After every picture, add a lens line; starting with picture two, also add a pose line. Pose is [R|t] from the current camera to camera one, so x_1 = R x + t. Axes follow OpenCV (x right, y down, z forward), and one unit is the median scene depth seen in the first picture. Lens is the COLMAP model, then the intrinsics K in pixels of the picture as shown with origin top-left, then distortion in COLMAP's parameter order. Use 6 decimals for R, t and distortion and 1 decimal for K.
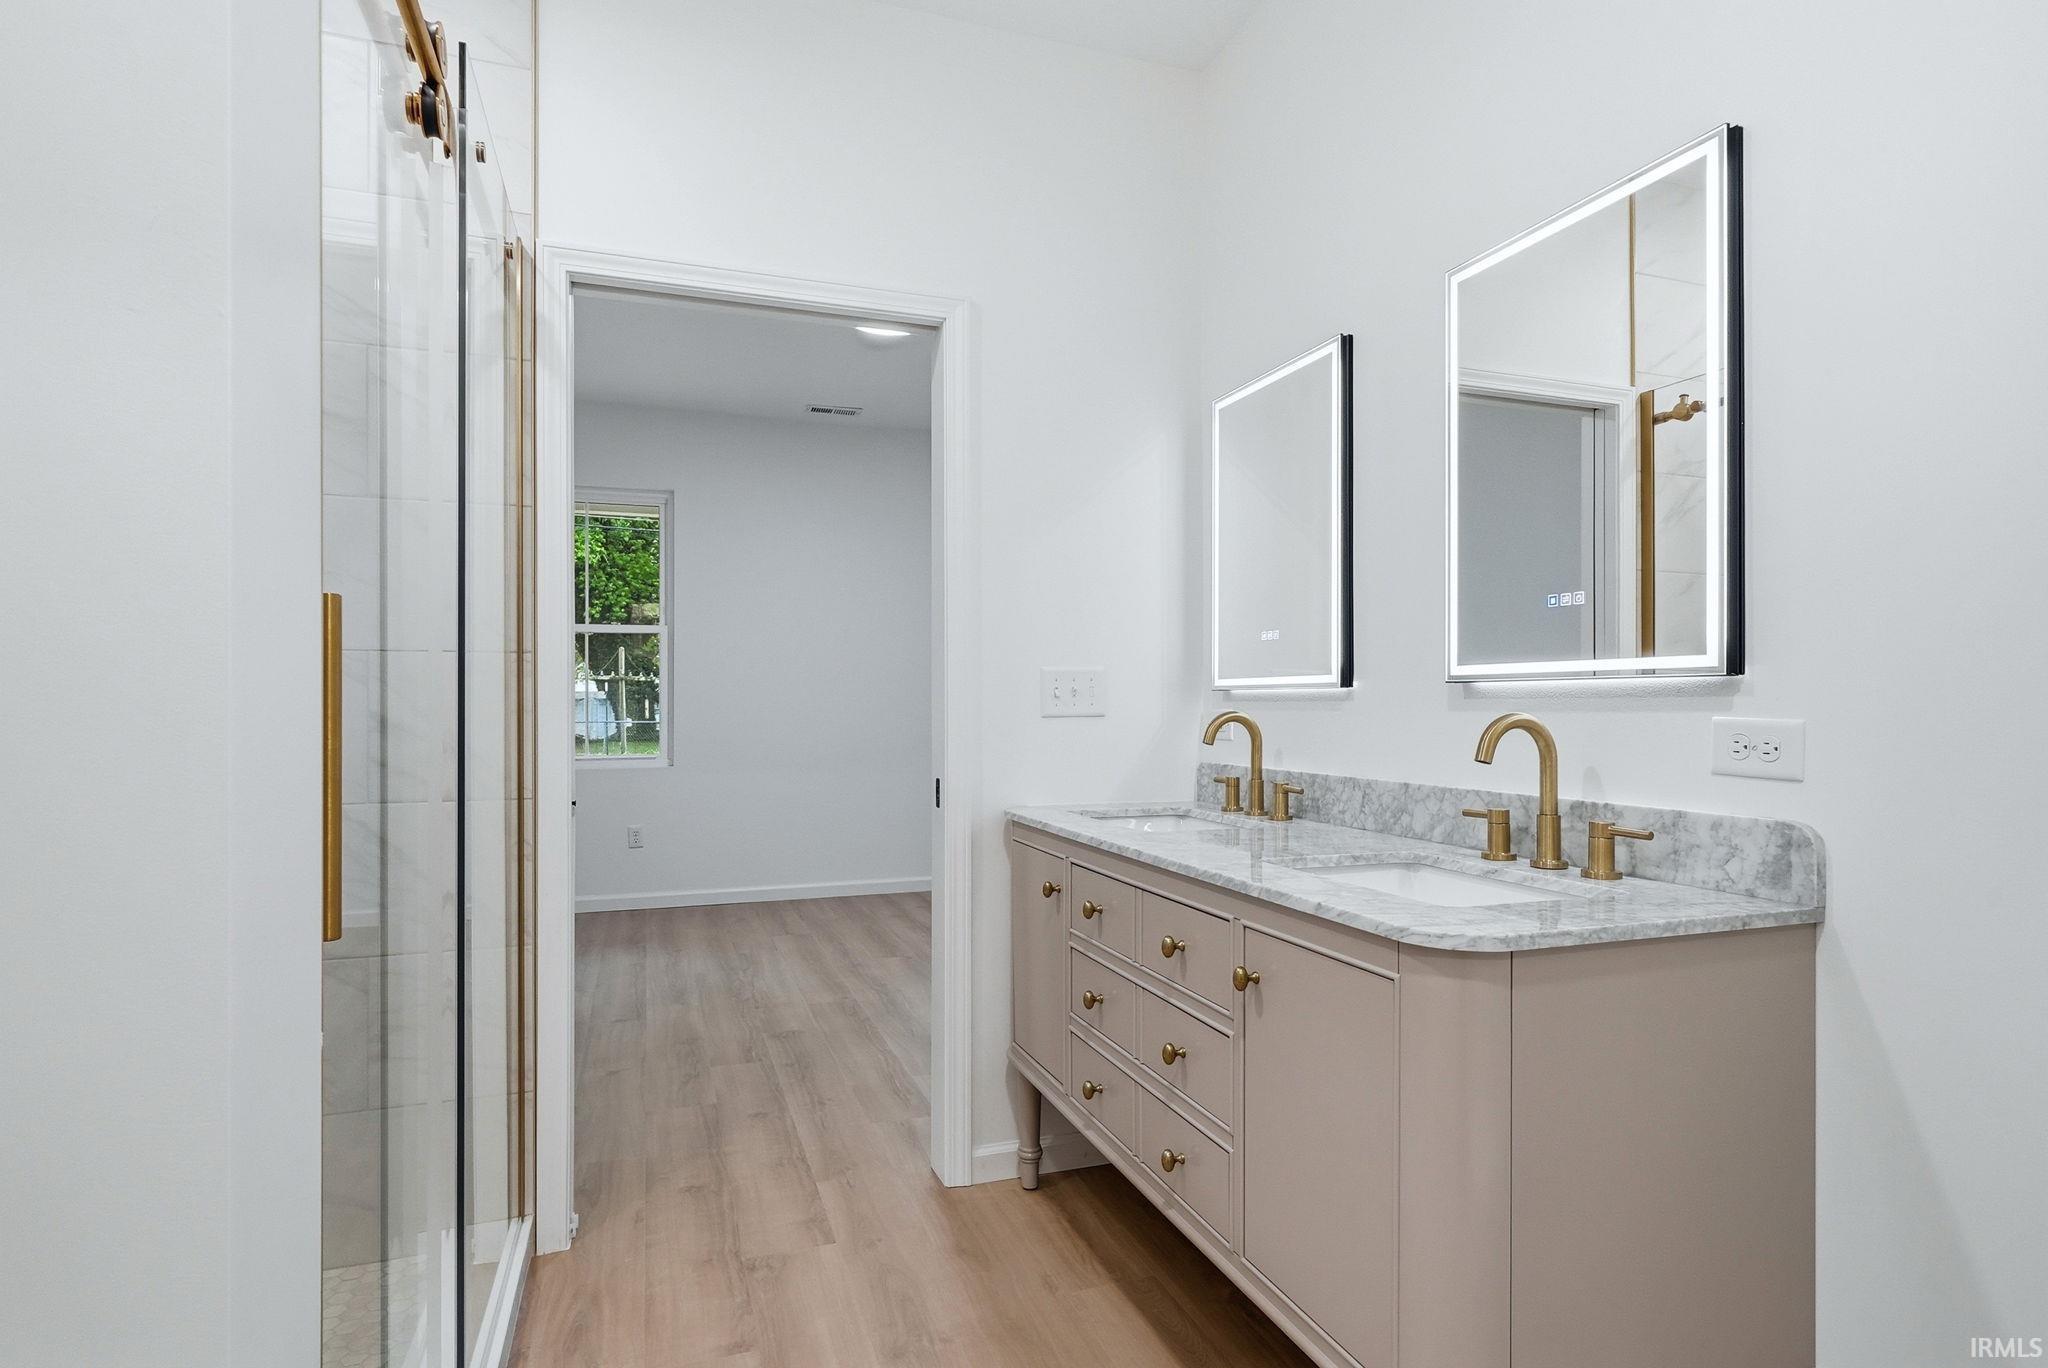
lens RADIAL K [[1075.1, 0, 1011.7], [0, 1075.1, 697.4], [0, 0, 1]] dist [0.000801, -0.002672]
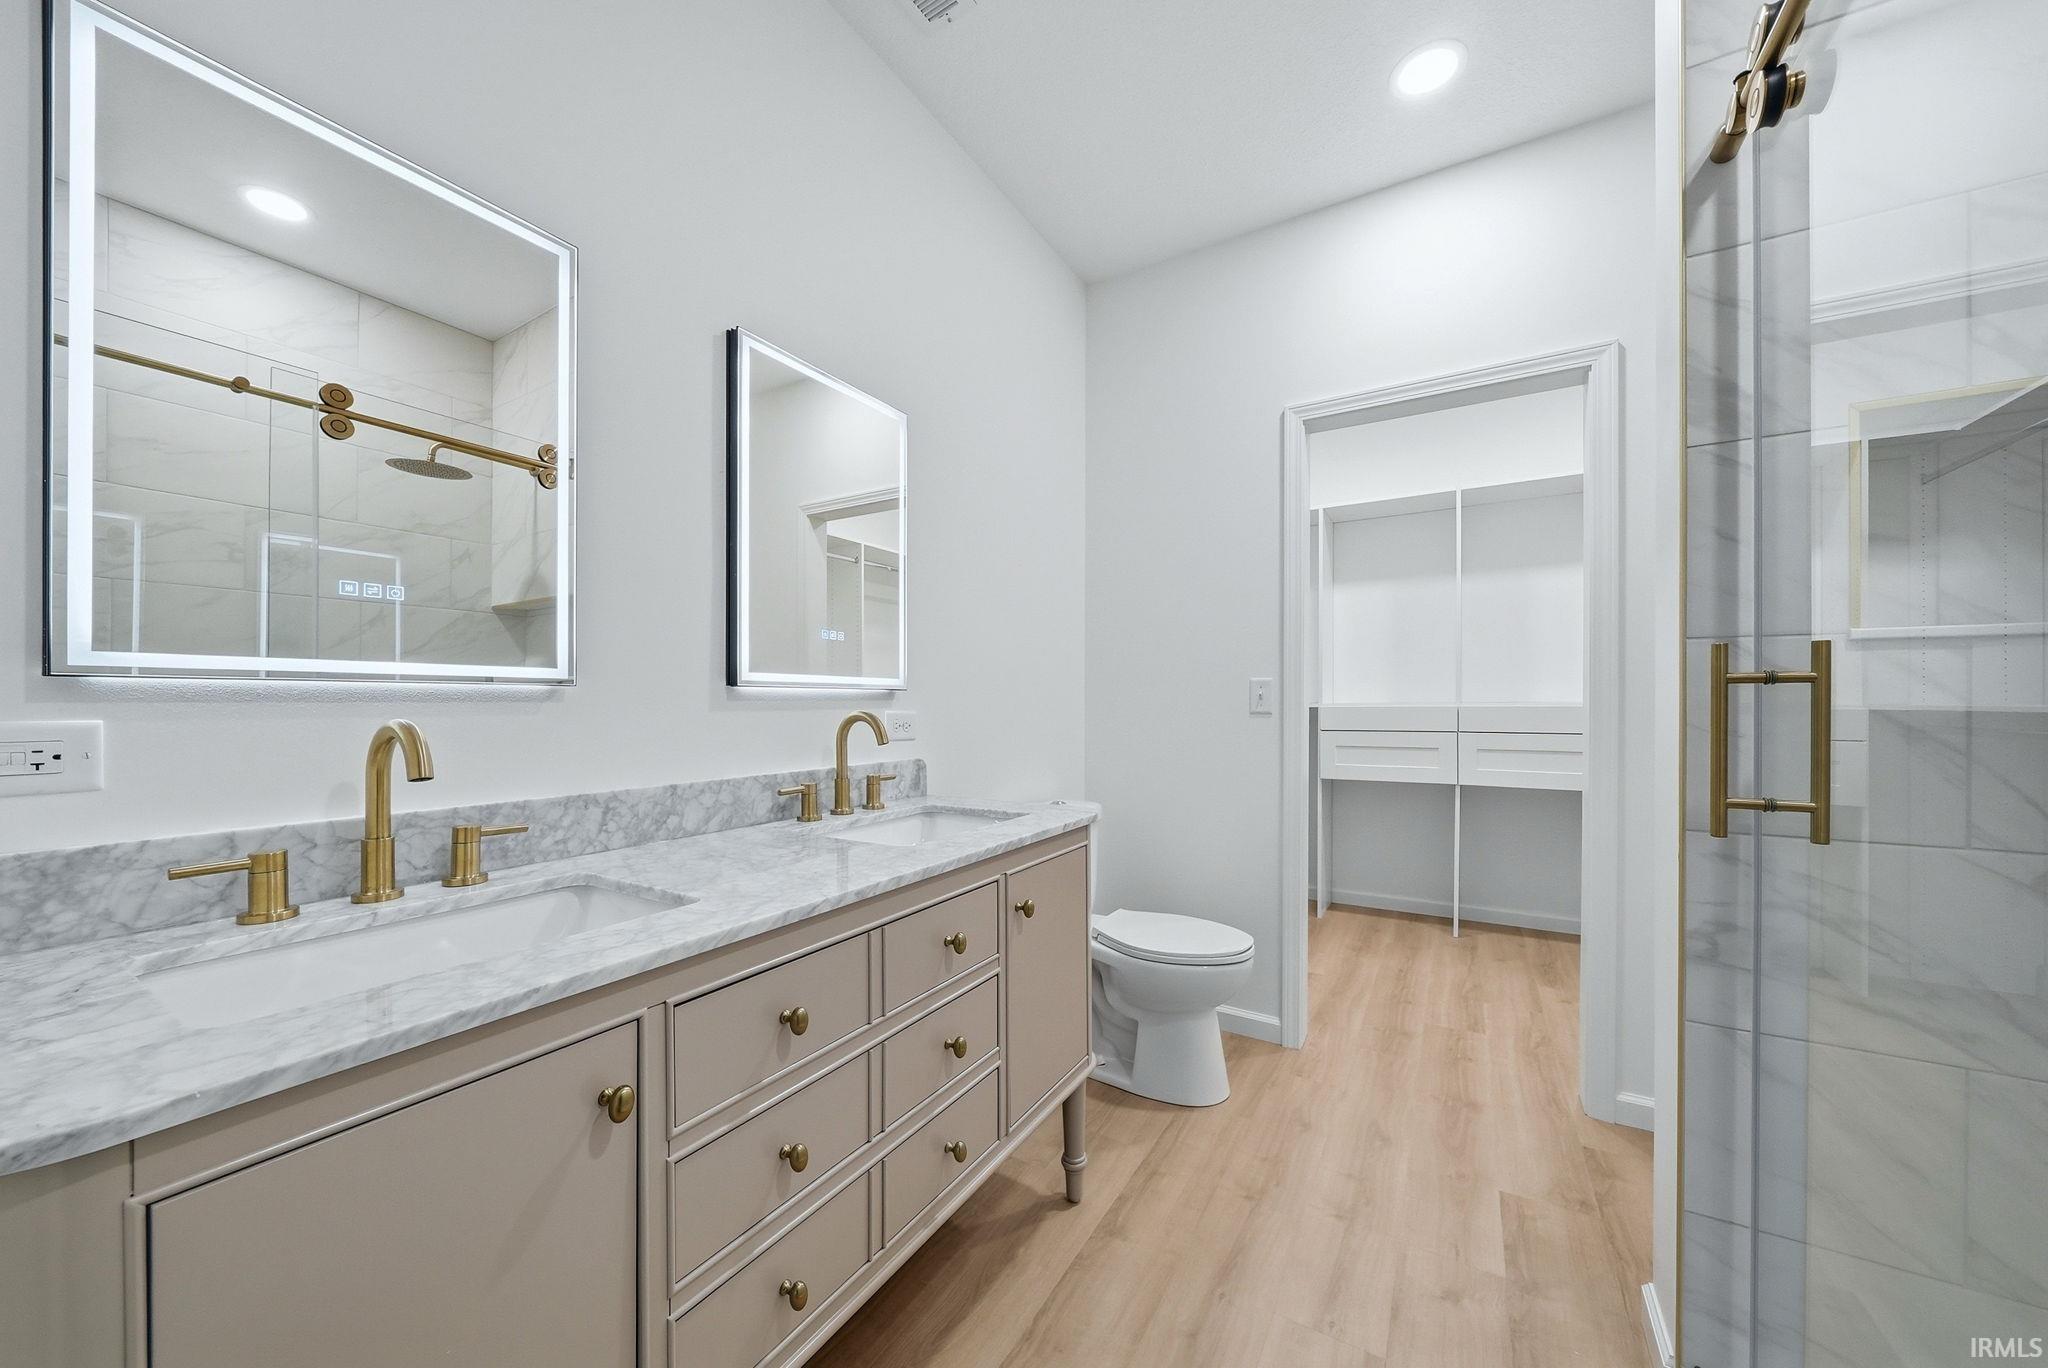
lens RADIAL K [[724.3, 0, 1026.8], [0, 724.3, 703.8], [0, 0, 1]] dist [-0.003065, 0.000114]
pose [[-0.646268, -0.000133, 0.763110, -0.316308], [-0.002400, 0.999995, -0.001858, 0.004318], [-0.763106, -0.003032, -0.646266, 1.049914]]
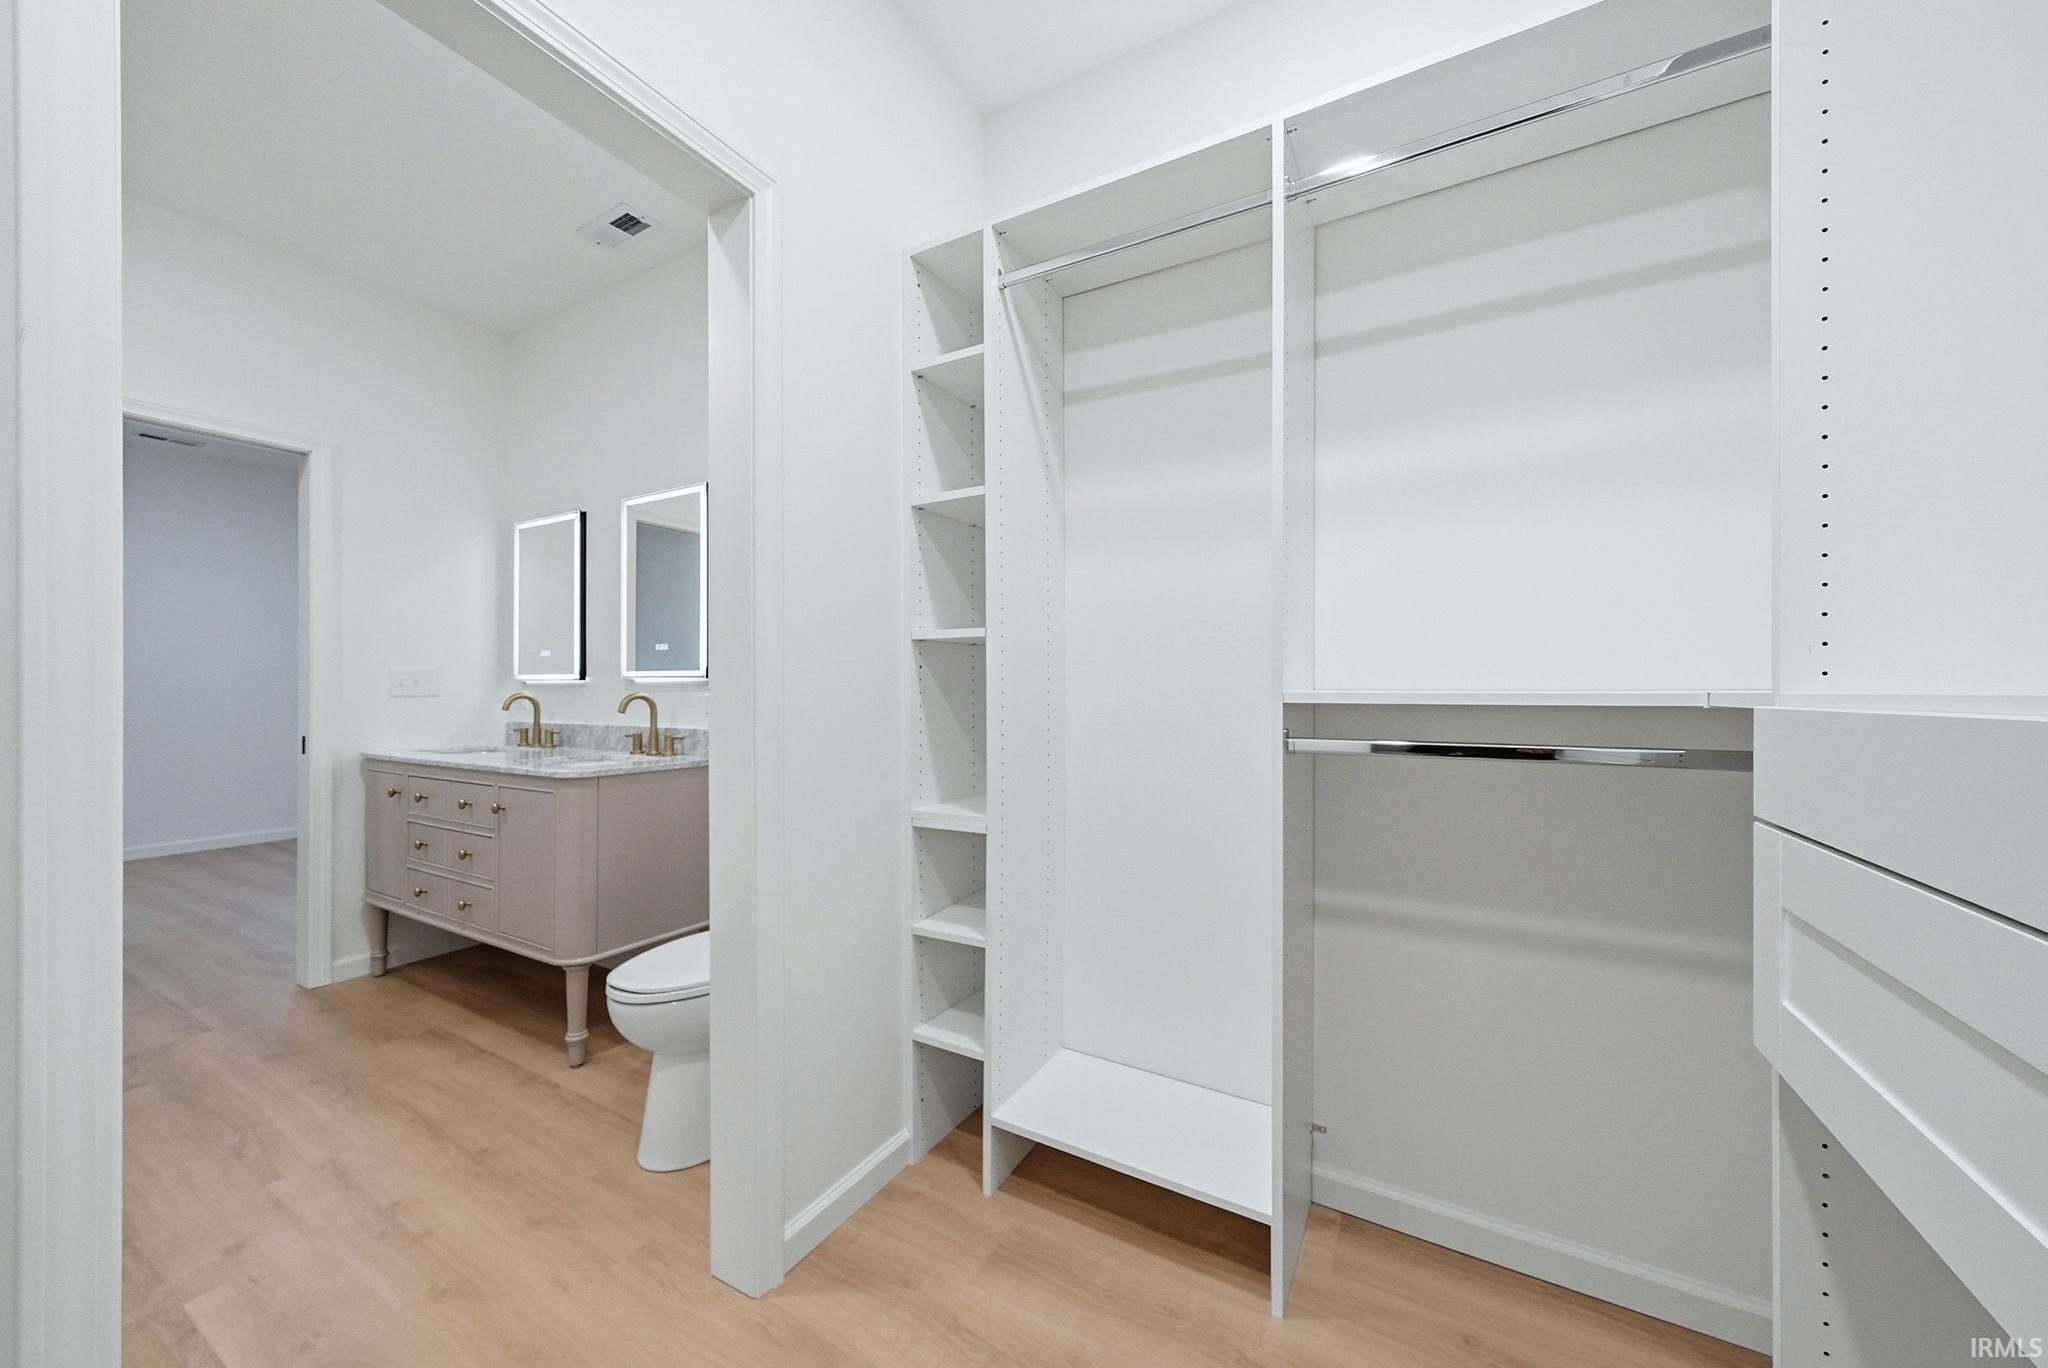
lens RADIAL K [[724.3, 0, 1026.4], [0, 724.3, 691.1], [0, 0, 1]] dist [-0.003065, 0.000114]
pose [[0.745524, 0.002617, 0.666474, 0.019200], [-0.006579, 0.999972, 0.003433, -0.000228], [-0.666446, -0.006944, 0.745521, -0.589394]]
